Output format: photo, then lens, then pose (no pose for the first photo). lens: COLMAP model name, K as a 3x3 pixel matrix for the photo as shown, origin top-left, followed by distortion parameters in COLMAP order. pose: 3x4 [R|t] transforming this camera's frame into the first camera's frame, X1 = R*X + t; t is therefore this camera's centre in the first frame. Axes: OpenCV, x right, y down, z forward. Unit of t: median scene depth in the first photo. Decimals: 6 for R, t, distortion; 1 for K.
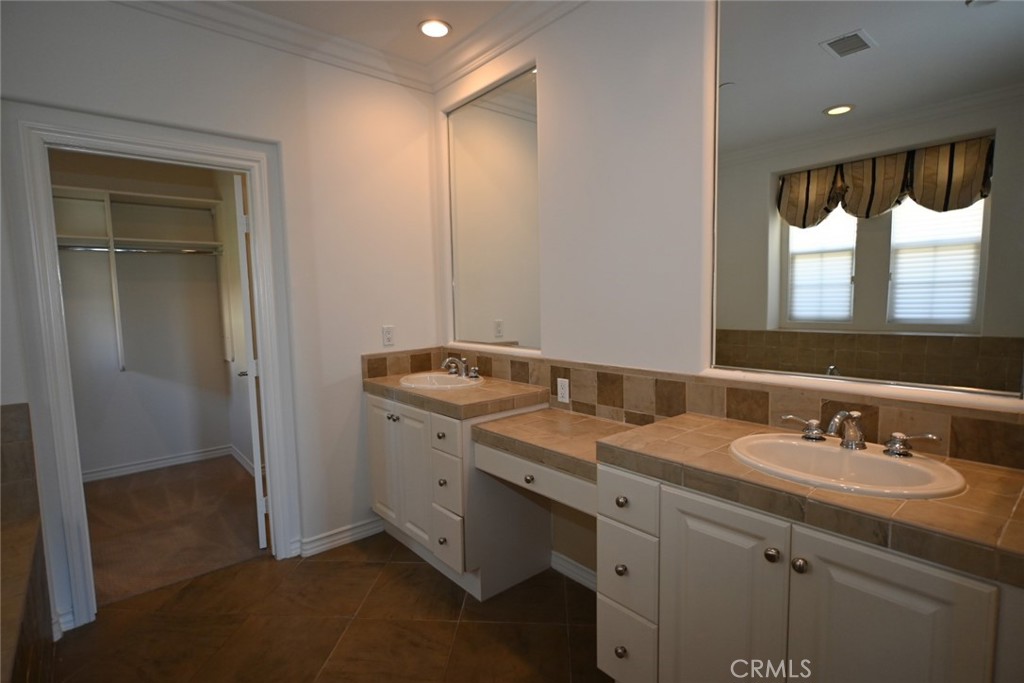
lens RADIAL K [[505.2, 0, 506.9], [0, 505.2, 343.0], [0, 0, 1]] dist [-0.000067, 0.001905]
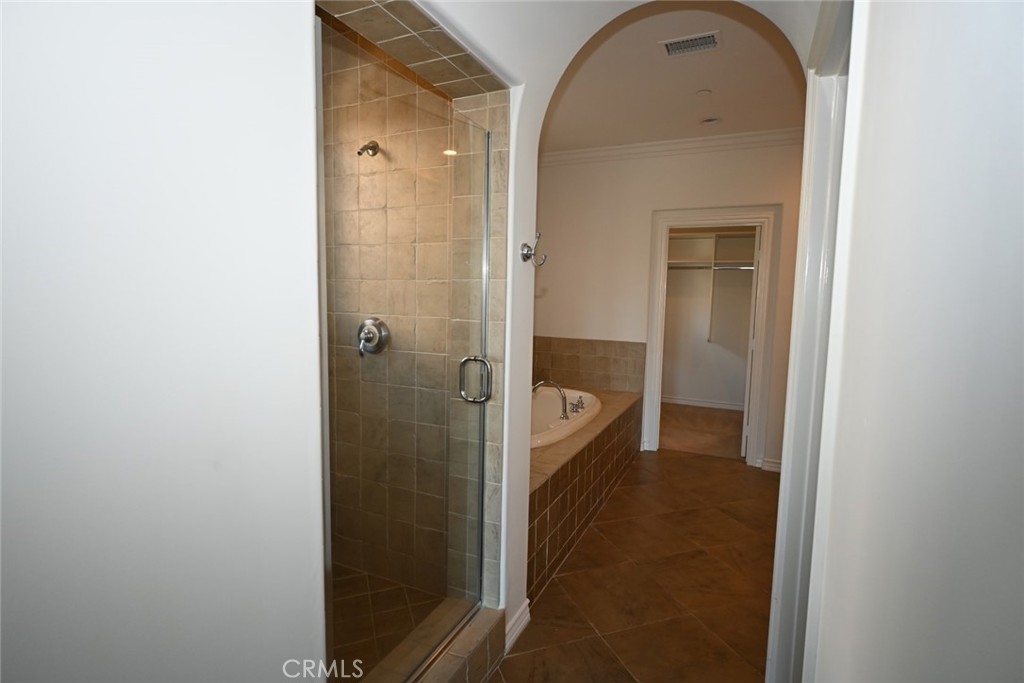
lens RADIAL K [[505.2, 0, 508.5], [0, 505.2, 342.9], [0, 0, 1]] dist [-0.000067, 0.001905]
pose [[0.410402, 0.117380, -0.904319, 0.640942], [-0.114183, 0.990491, 0.076746, 0.010058], [0.904728, 0.071761, 0.419903, -0.385947]]
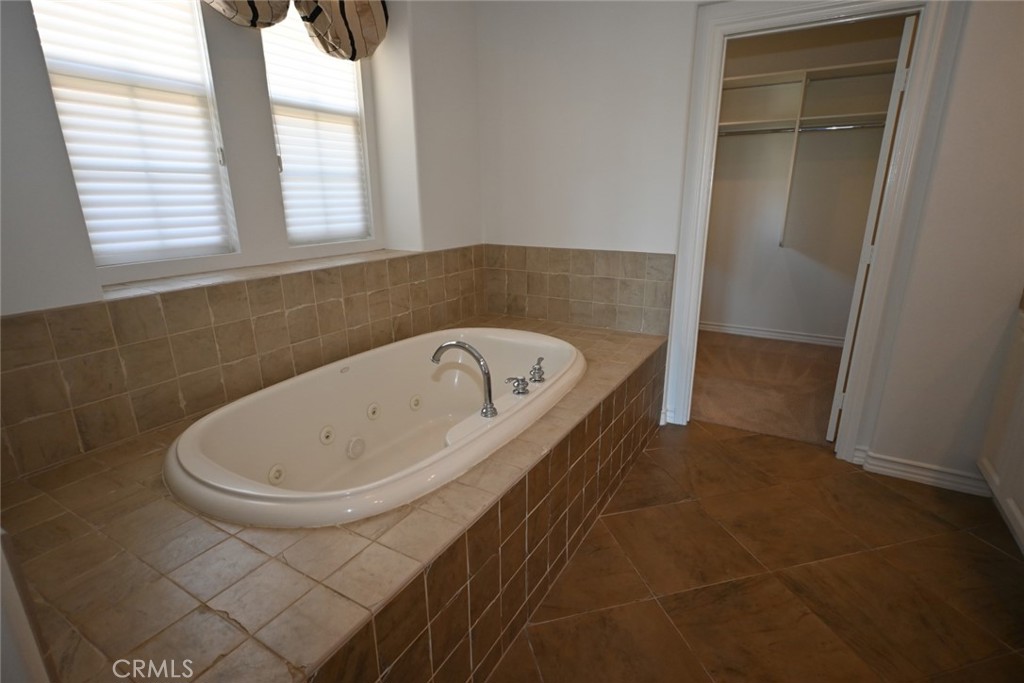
lens RADIAL K [[505.2, 0, 511.2], [0, 505.2, 343.5], [0, 0, 1]] dist [-0.000067, 0.001905]
pose [[0.328163, 0.286455, -0.900140, 0.147967], [-0.086909, 0.958026, 0.273192, 0.011114], [0.940615, -0.011421, 0.339284, 0.091954]]
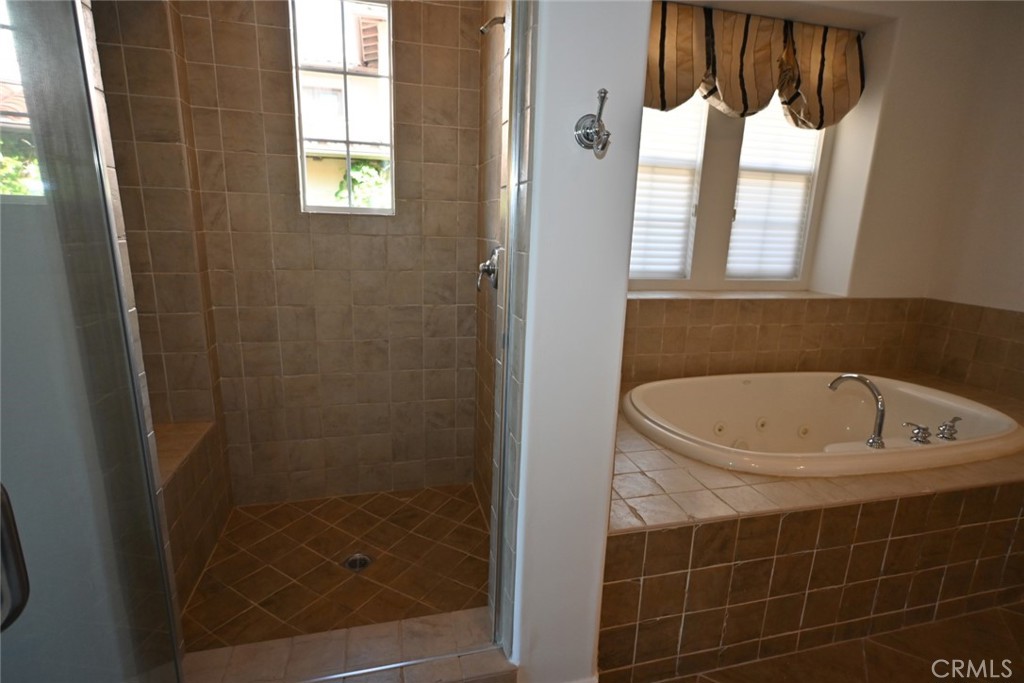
lens RADIAL K [[505.2, 0, 512.3], [0, 505.2, 340.9], [0, 0, 1]] dist [-0.000067, 0.001905]
pose [[-0.429765, 0.209718, -0.878248, 0.401513], [-0.109456, 0.953381, 0.281220, -0.009197], [0.896282, 0.216989, -0.386775, 0.067823]]
